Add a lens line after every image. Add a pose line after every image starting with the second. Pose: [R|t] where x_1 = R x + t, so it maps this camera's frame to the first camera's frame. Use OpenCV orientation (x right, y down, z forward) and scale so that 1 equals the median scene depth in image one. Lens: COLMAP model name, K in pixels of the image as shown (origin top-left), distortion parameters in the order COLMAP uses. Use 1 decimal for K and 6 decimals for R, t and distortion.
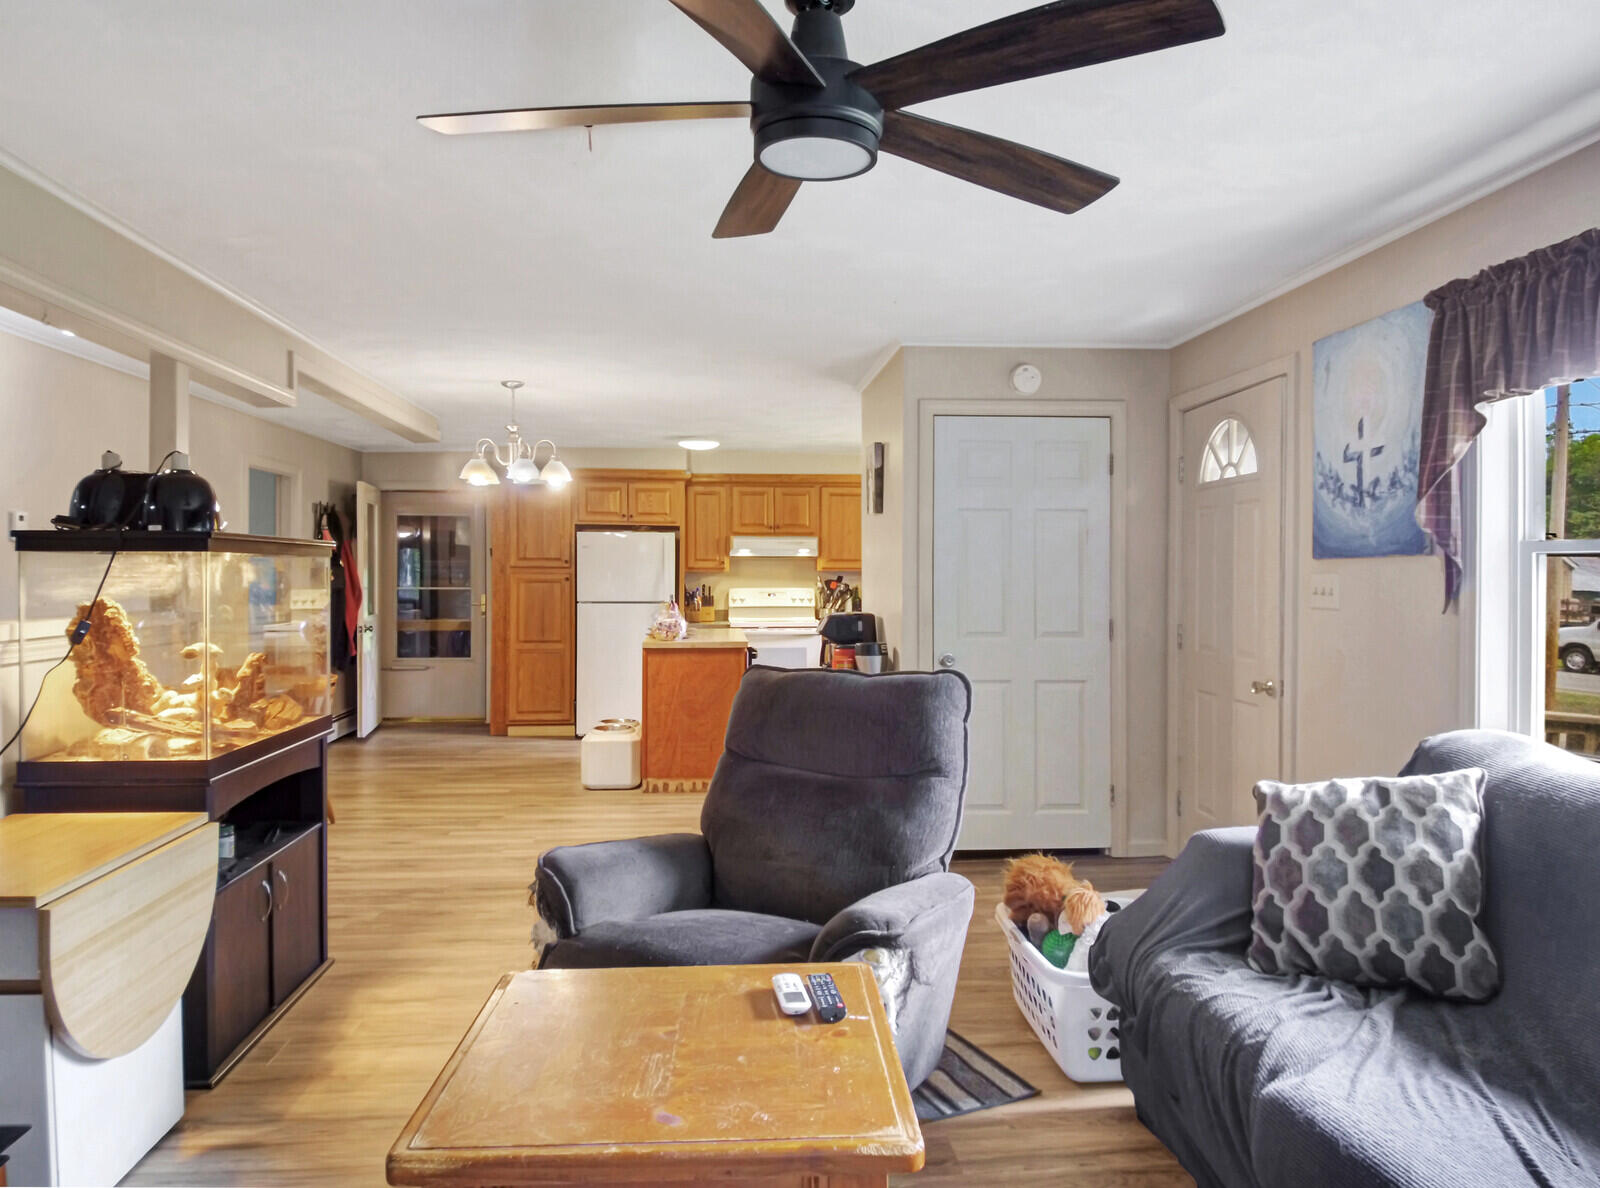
lens RADIAL K [[1177.3, 0, 945.1], [0, 1177.3, 567.8], [0, 0, 1]] dist [-0.006028, -0.005178]
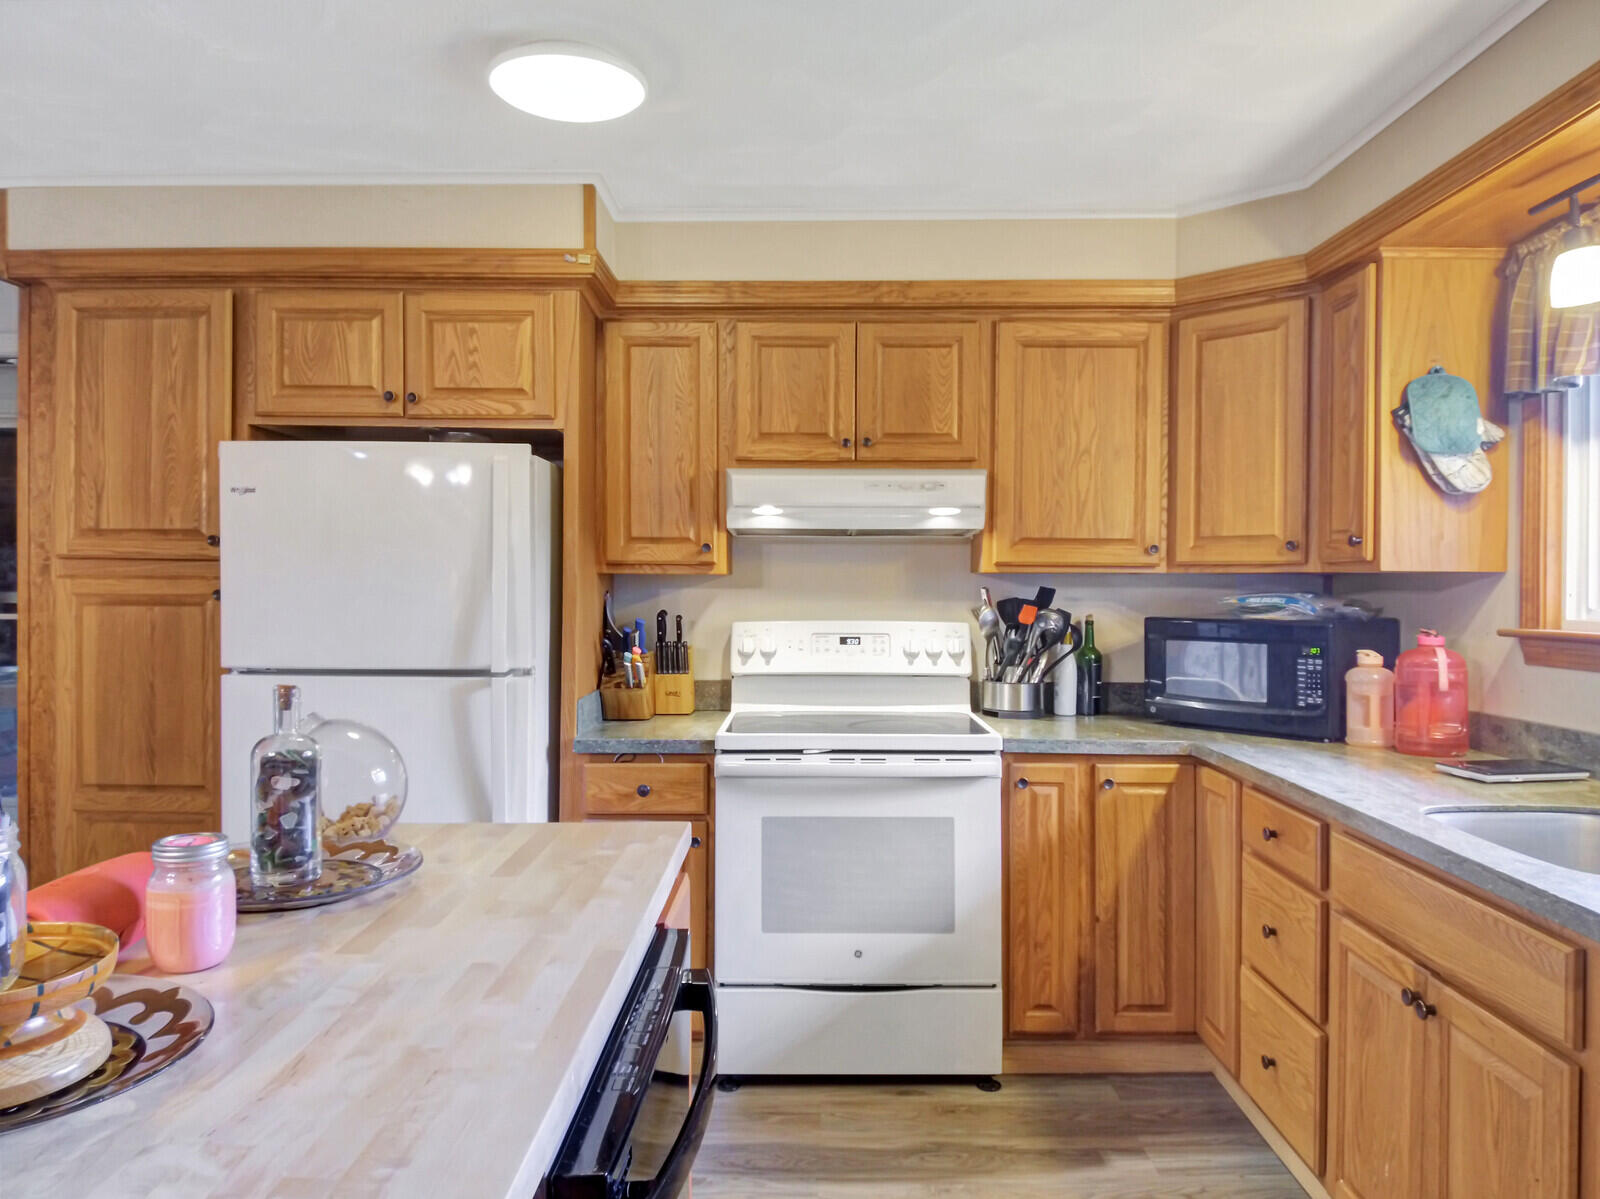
lens RADIAL K [[1083.0, 0, 809.6], [0, 1083.0, 589.4], [0, 0, 1]] dist [0.055619, -0.084138]
pose [[0.983952, 0.000293, -0.178435, -0.110125], [-0.000358, 1.000000, -0.000328, 0.008209], [0.178435, 0.000387, 0.983952, 0.739835]]
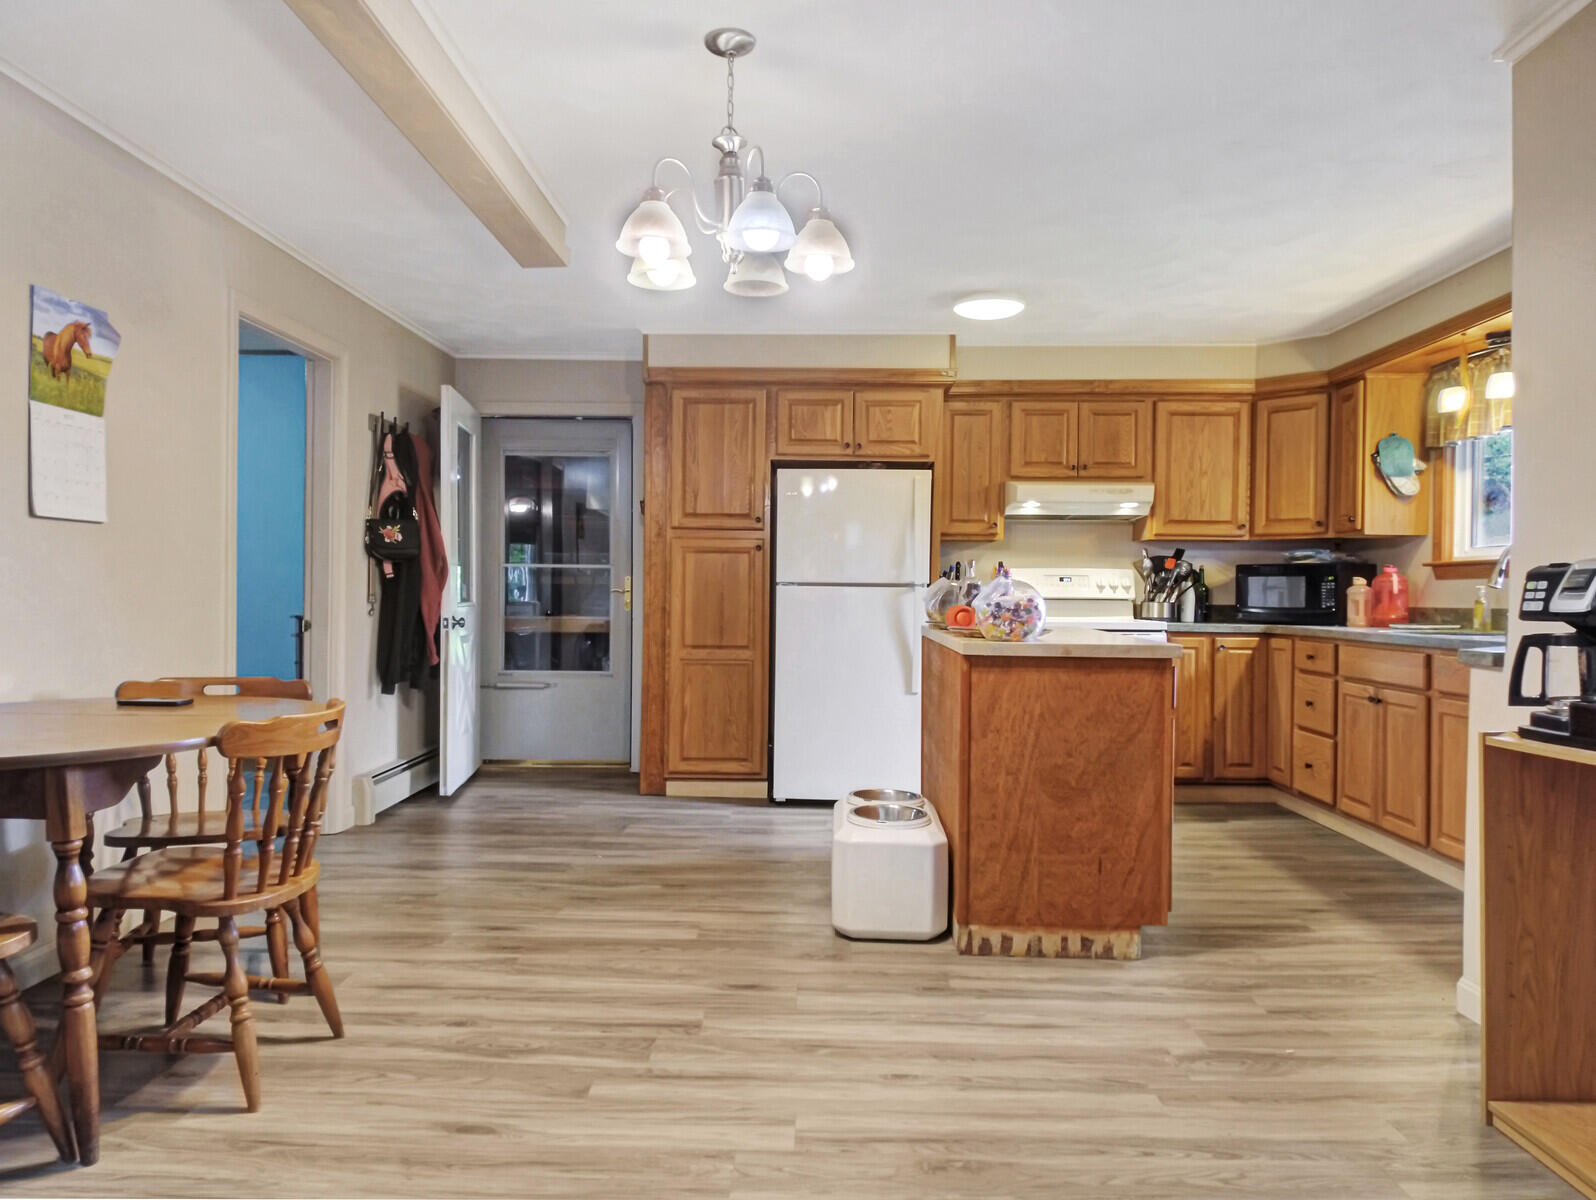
lens RADIAL K [[1087.2, 0, 798.0], [0, 1087.2, 600.0], [0, 0, 1]] dist [0.049198, -0.082654]
pose [[0.981426, 0.004915, -0.191778, -0.191577], [-0.004283, 0.999984, 0.003710, 0.035471], [0.191793, -0.002819, 0.981431, 0.441371]]
